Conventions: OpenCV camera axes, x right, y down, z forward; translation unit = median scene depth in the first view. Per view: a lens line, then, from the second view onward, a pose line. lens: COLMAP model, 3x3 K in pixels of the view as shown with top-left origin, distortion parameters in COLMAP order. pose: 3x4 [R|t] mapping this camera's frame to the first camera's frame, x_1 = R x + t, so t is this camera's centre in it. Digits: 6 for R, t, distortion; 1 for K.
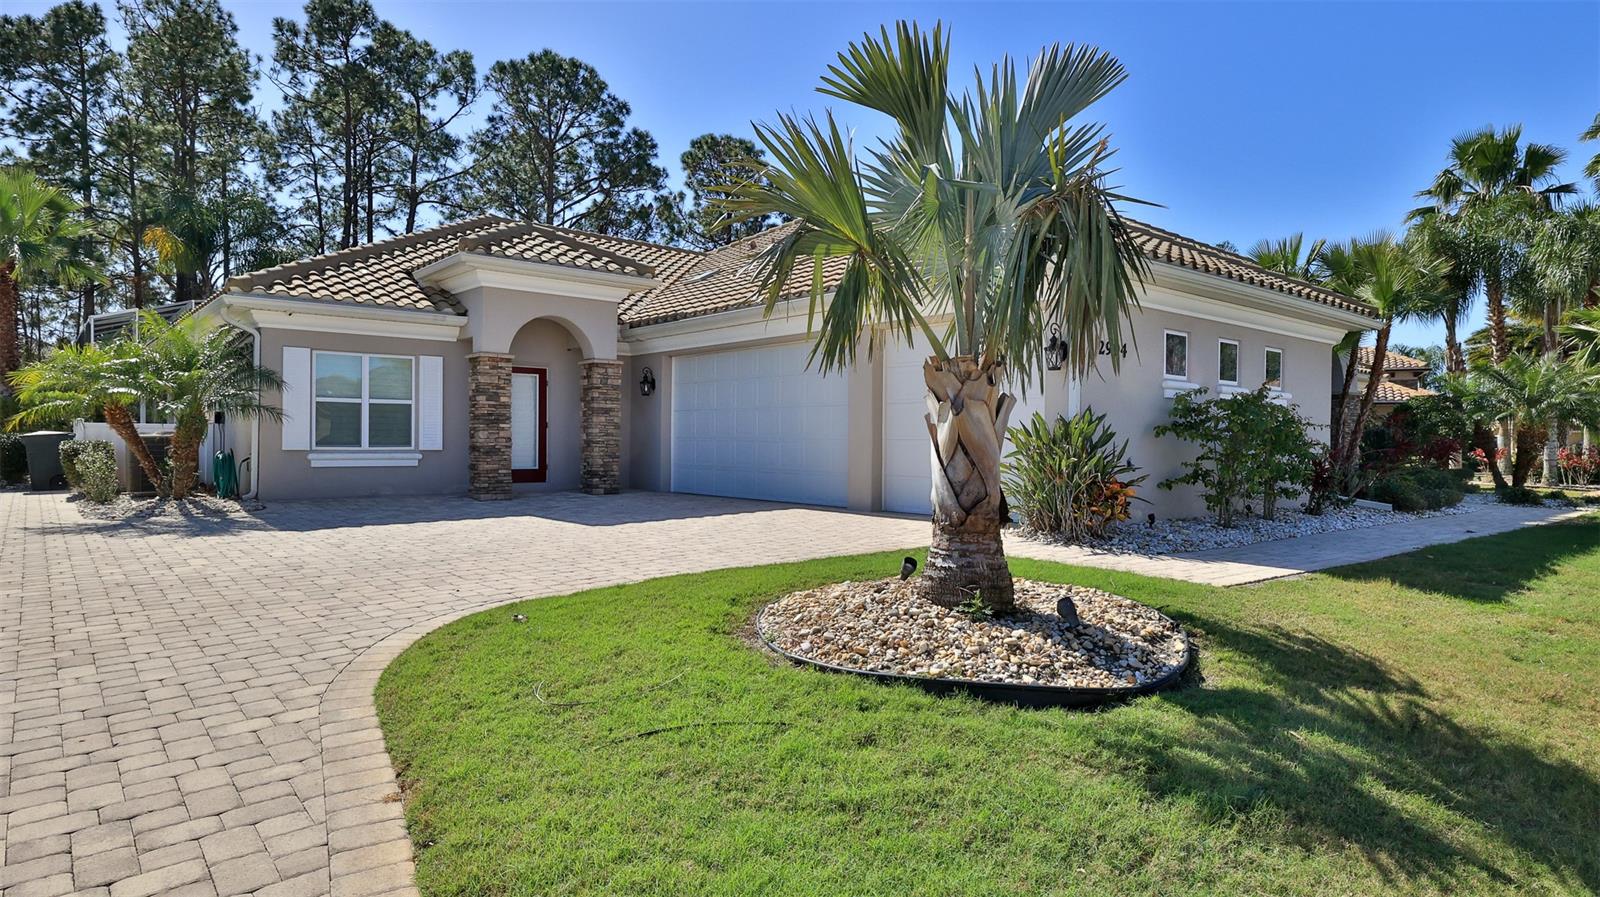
lens RADIAL K [[918.8, 0, 800.0], [0, 918.8, 448.5], [0, 0, 1]] dist [-0.000968, -0.002571]
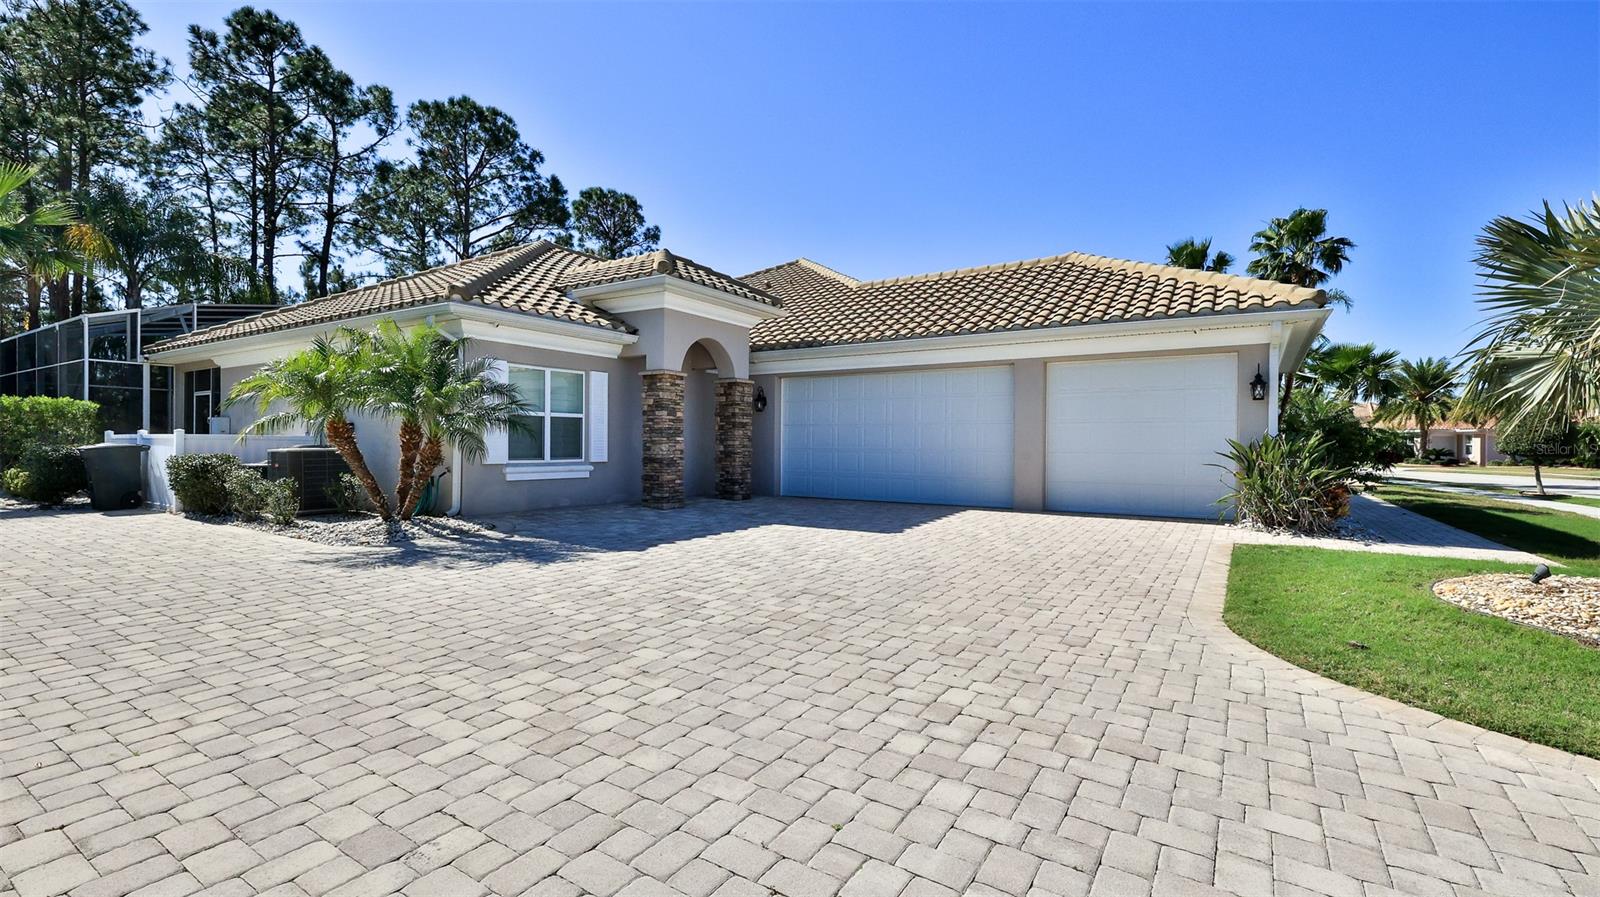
lens RADIAL K [[713.4, 0, 809.5], [0, 713.4, 447.9], [0, 0, 1]] dist [-0.000614, 0.000587]
pose [[0.955559, -0.001736, 0.294796, -0.157537], [0.002574, 0.999994, -0.002455, -0.004404], [-0.294789, 0.003104, 0.955557, 0.059753]]
